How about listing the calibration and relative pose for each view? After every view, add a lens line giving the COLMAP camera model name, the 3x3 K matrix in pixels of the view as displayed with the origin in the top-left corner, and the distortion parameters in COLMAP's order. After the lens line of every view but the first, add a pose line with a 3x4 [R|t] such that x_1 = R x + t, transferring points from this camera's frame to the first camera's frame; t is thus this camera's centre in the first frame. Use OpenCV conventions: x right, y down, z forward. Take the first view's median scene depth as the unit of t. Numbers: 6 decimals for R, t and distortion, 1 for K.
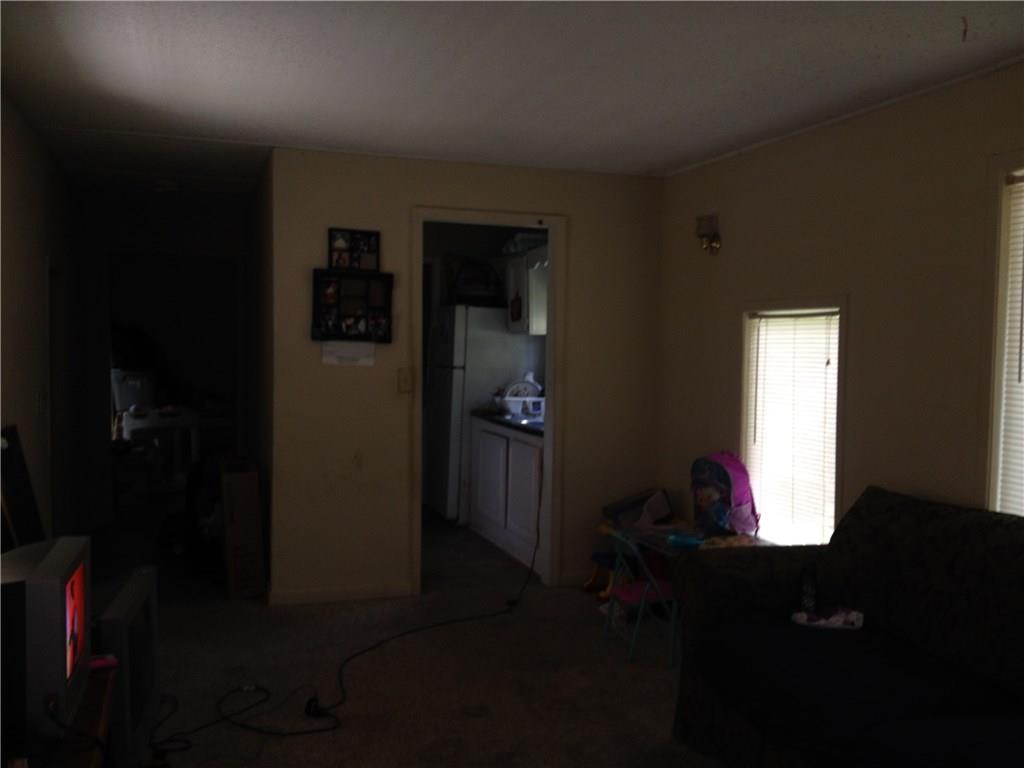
lens RADIAL K [[1007.3, 0, 512.0], [0, 1007.3, 384.0], [0, 0, 1]] dist [-0.002009, -0.005842]
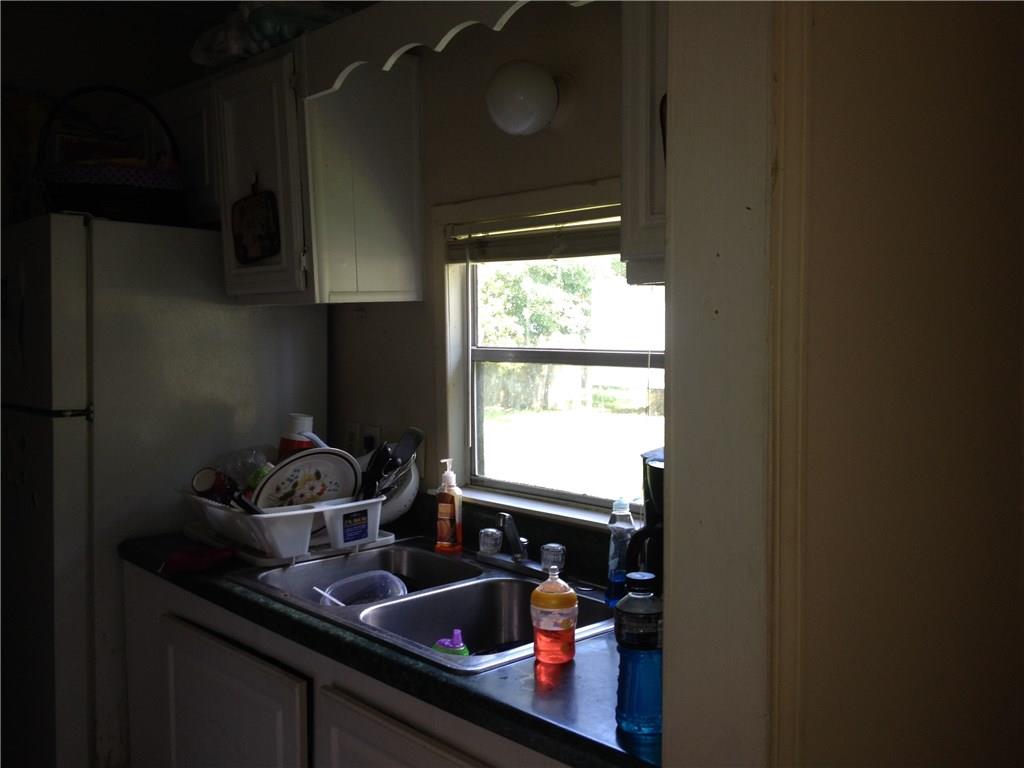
lens RADIAL K [[937.1, 0, 512.0], [0, 937.1, 384.0], [0, 0, 1]] dist [0.004193, -0.002022]
pose [[0.903368, -0.053096, 0.425568, -0.053790], [0.043992, 0.998545, 0.031200, -0.029255], [-0.426605, -0.009464, 0.904389, 0.690659]]
